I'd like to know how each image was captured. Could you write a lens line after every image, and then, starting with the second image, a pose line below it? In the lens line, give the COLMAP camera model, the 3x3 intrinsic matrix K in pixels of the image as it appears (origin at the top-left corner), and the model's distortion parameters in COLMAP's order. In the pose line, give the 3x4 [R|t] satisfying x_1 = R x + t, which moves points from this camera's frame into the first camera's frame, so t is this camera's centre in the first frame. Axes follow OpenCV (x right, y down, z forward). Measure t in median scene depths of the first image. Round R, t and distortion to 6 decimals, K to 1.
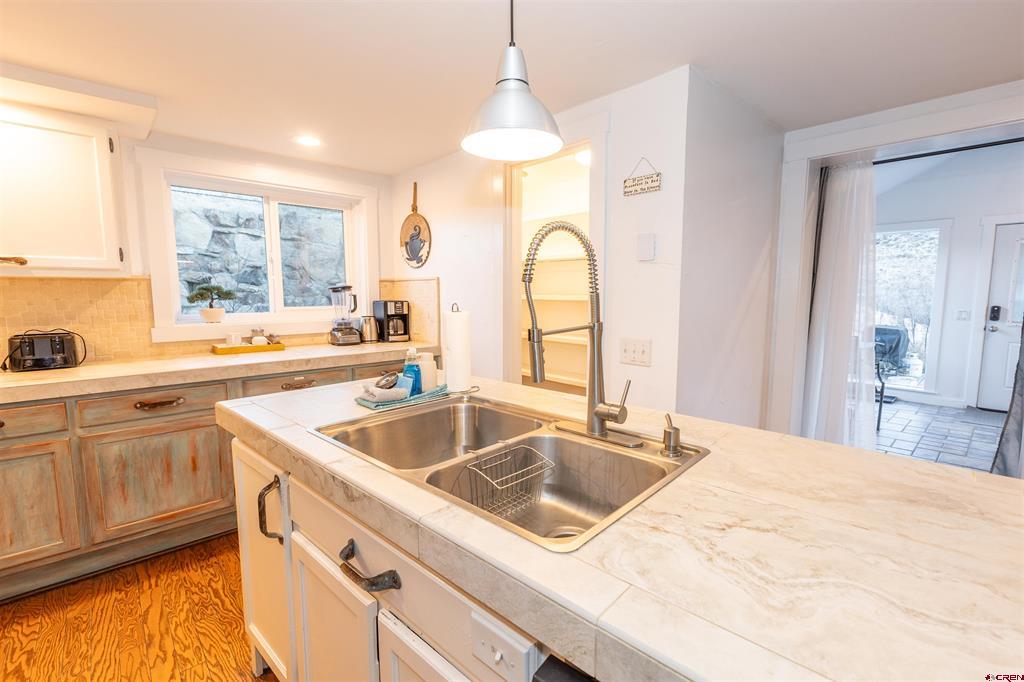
lens RADIAL K [[453.1, 0, 517.7], [0, 453.1, 340.6], [0, 0, 1]] dist [-0.000964, -0.000357]
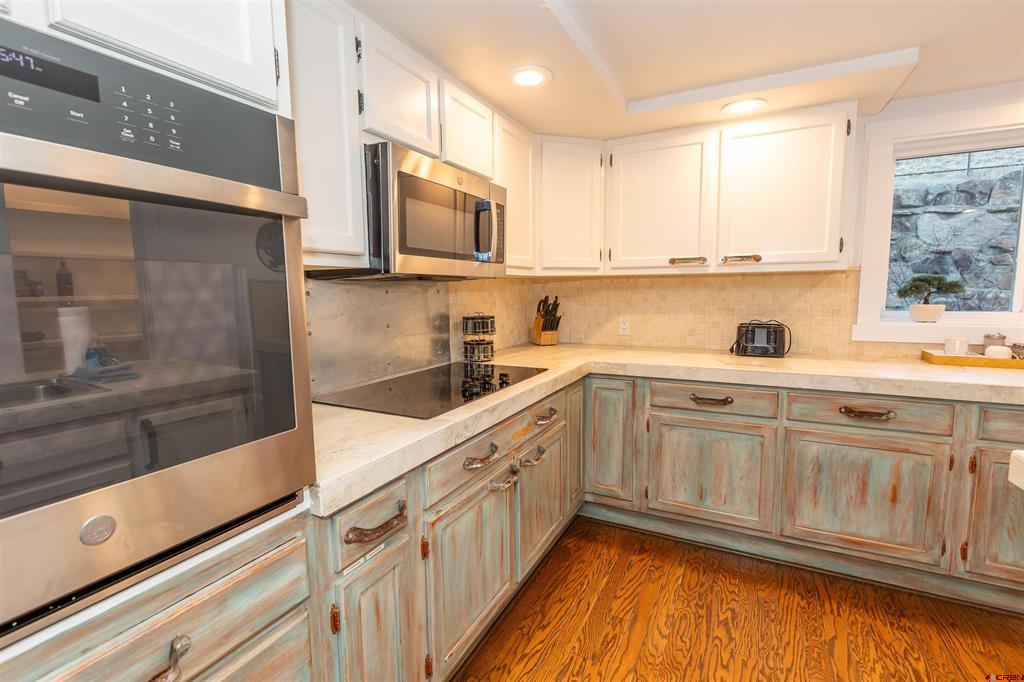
lens RADIAL K [[462.0, 0, 512.0], [0, 462.0, 341.0], [0, 0, 1]] dist [-0.002496, -0.000600]
pose [[0.339870, 0.100758, -0.935060, -0.176011], [-0.087506, 0.993319, 0.075230, -0.004612], [0.936393, 0.056255, 0.346416, 0.040872]]
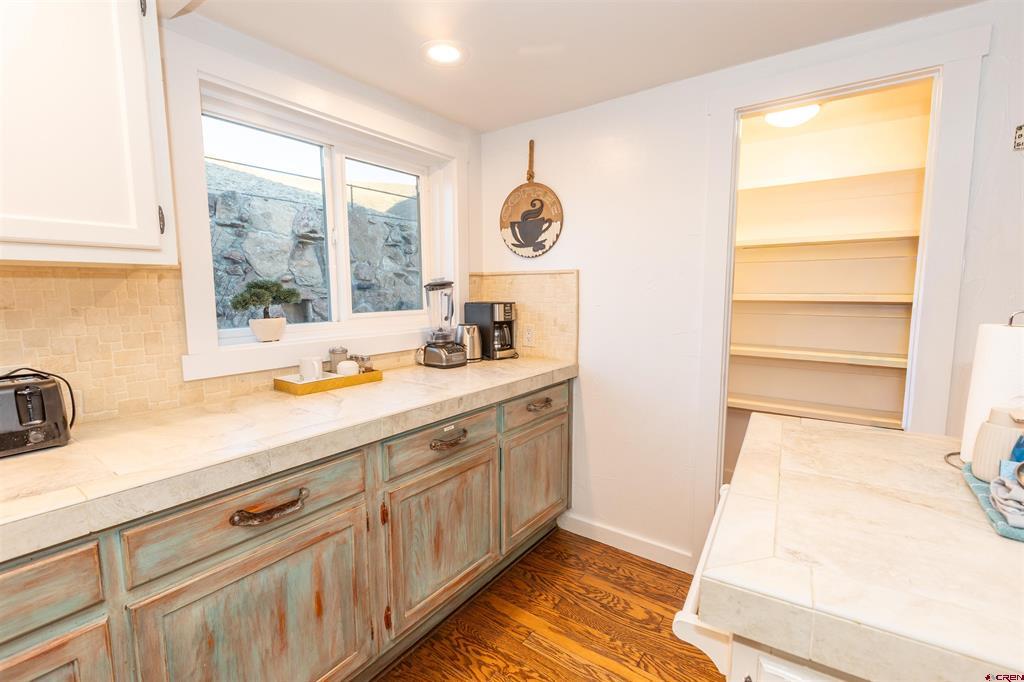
lens RADIAL K [[453.6, 0, 510.0], [0, 453.6, 337.7], [0, 0, 1]] dist [-0.001821, 0.000191]
pose [[0.981591, -0.024607, 0.189401, -0.522038], [0.024941, 0.999689, 0.000618, -0.040868], [-0.189357, 0.004118, 0.981900, 0.371033]]
